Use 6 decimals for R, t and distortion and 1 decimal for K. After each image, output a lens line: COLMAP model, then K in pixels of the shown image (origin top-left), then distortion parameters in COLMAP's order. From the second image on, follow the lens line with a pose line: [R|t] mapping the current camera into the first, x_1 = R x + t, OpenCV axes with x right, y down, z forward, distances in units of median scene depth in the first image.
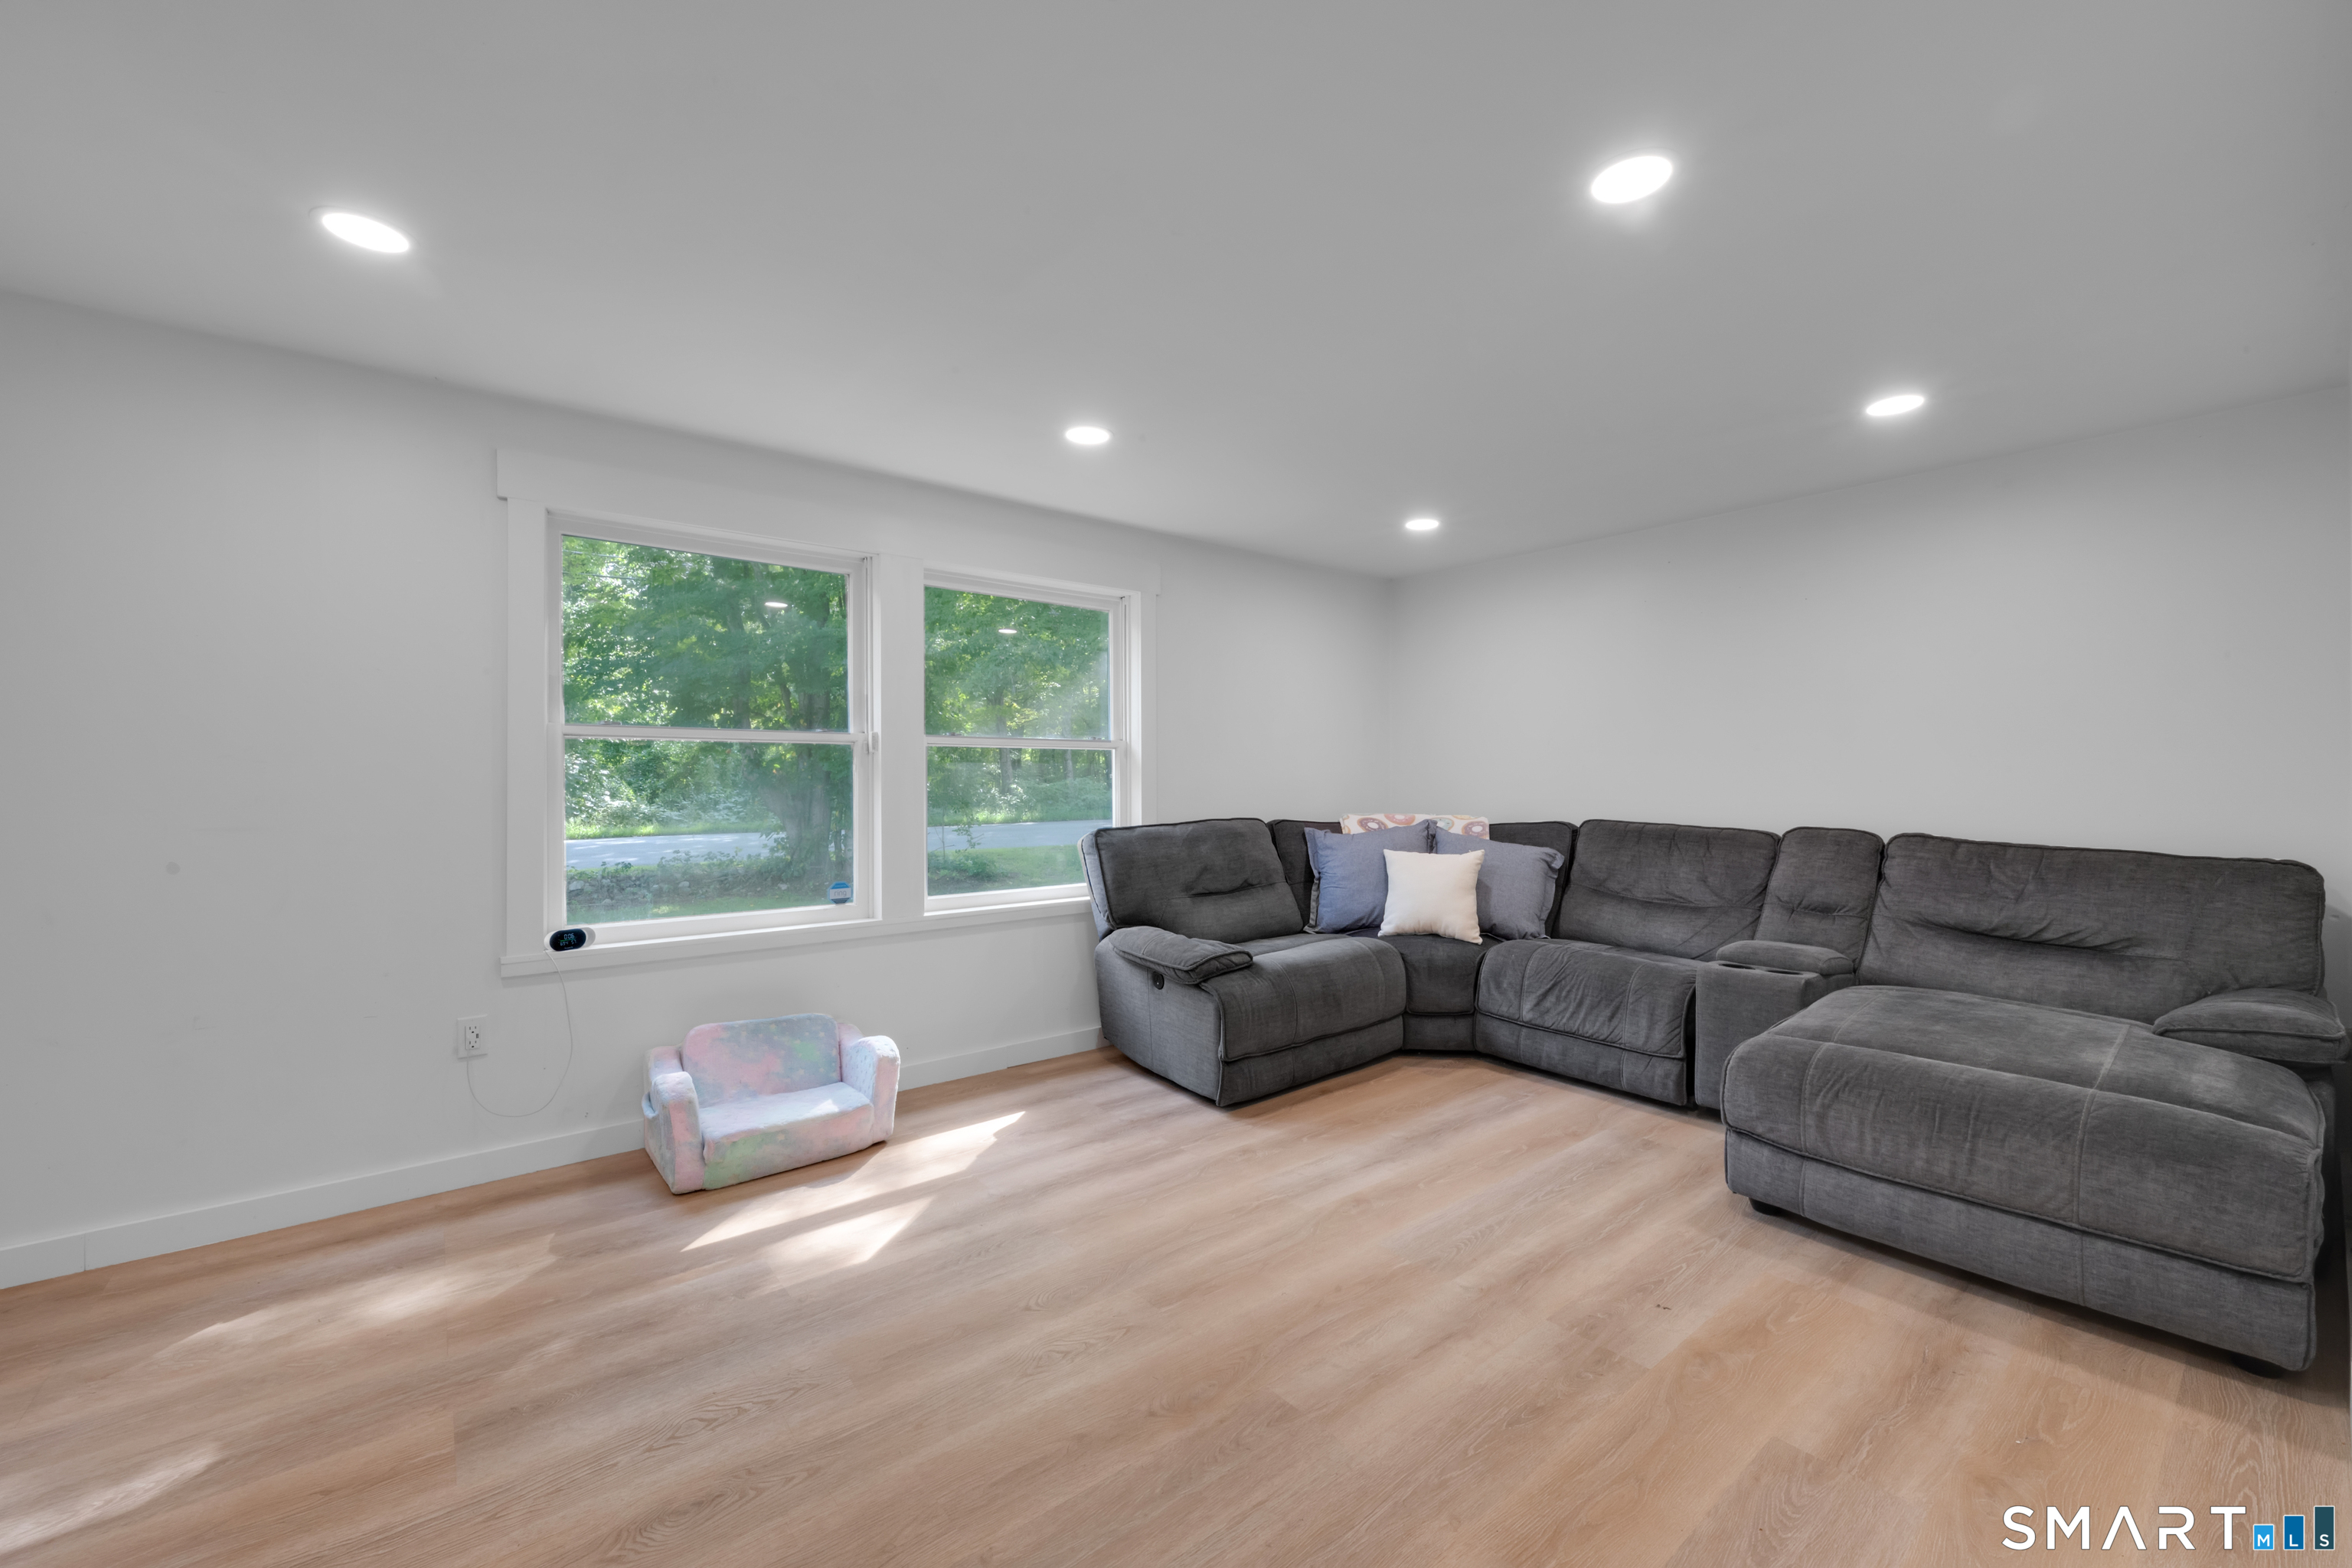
lens RADIAL K [[931.3, 0, 1172.4], [0, 931.3, 769.5], [0, 0, 1]] dist [0.000439, 0.000284]
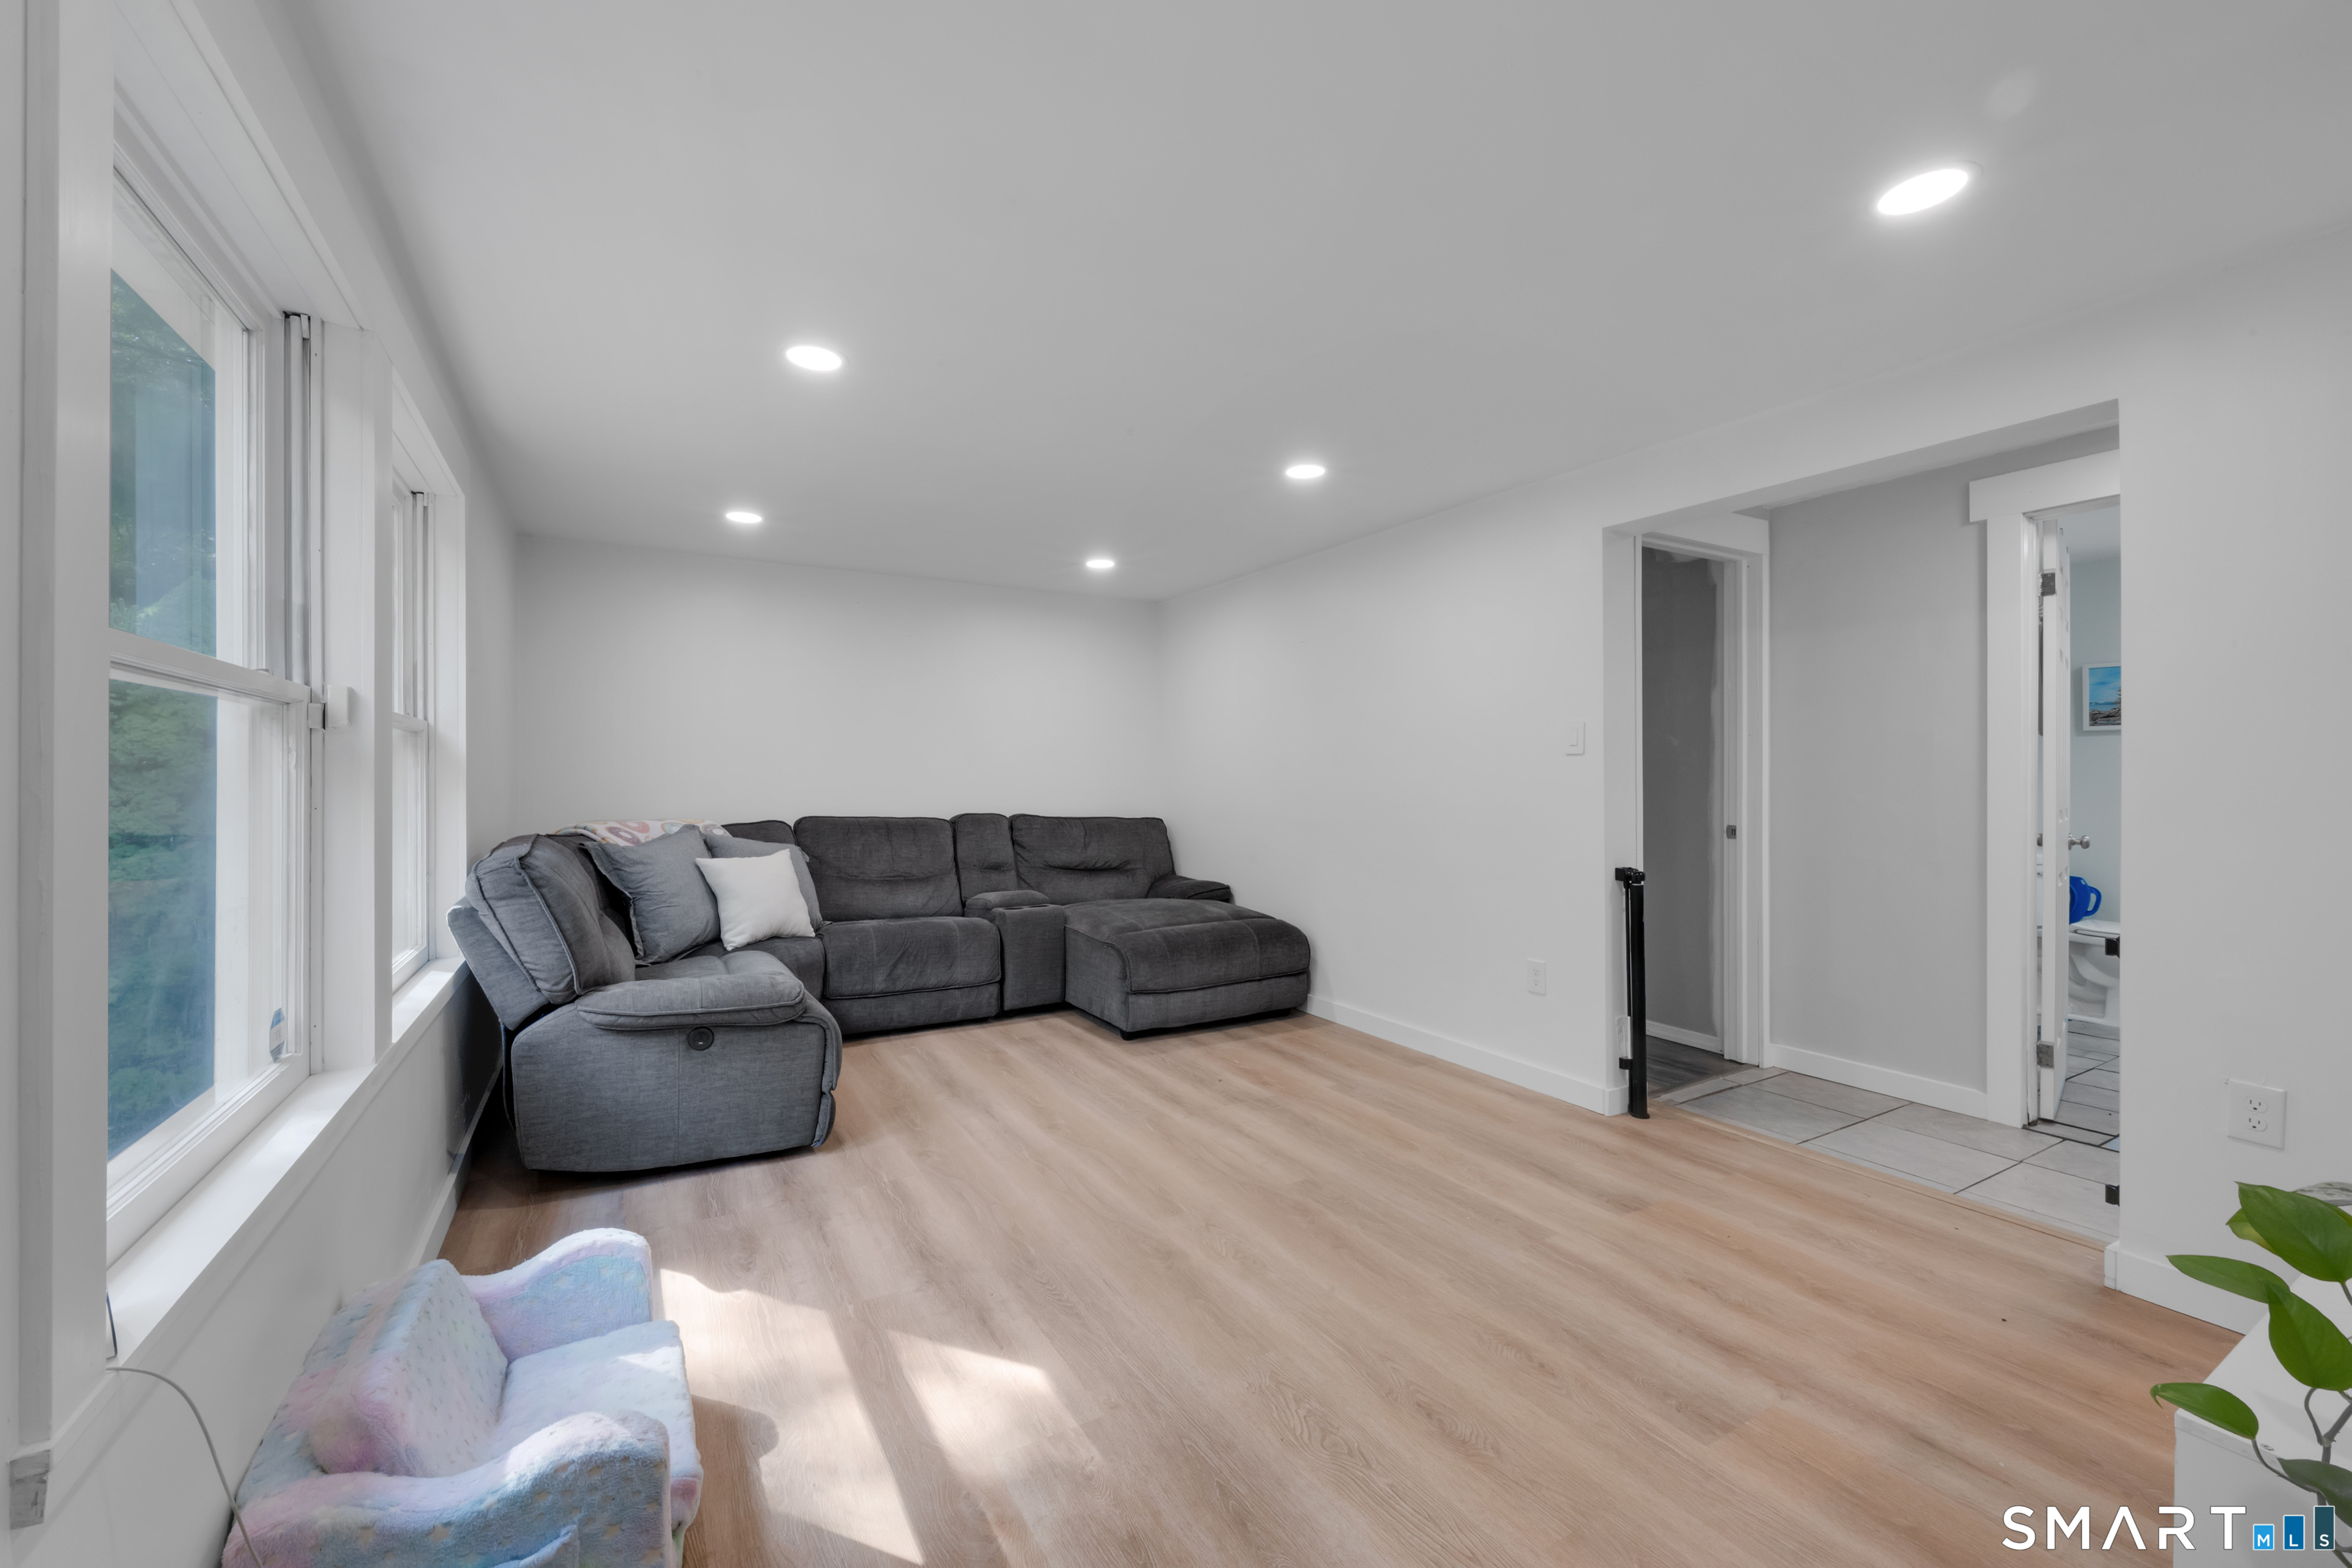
lens RADIAL K [[931.3, 0, 1185.1], [0, 931.3, 781.3], [0, 0, 1]] dist [0.000439, 0.000284]
pose [[0.137170, -0.001416, 0.990547, -0.885410], [-0.007712, 0.999967, 0.002498, 0.009277], [-0.990518, -0.007981, 0.137155, 0.607293]]
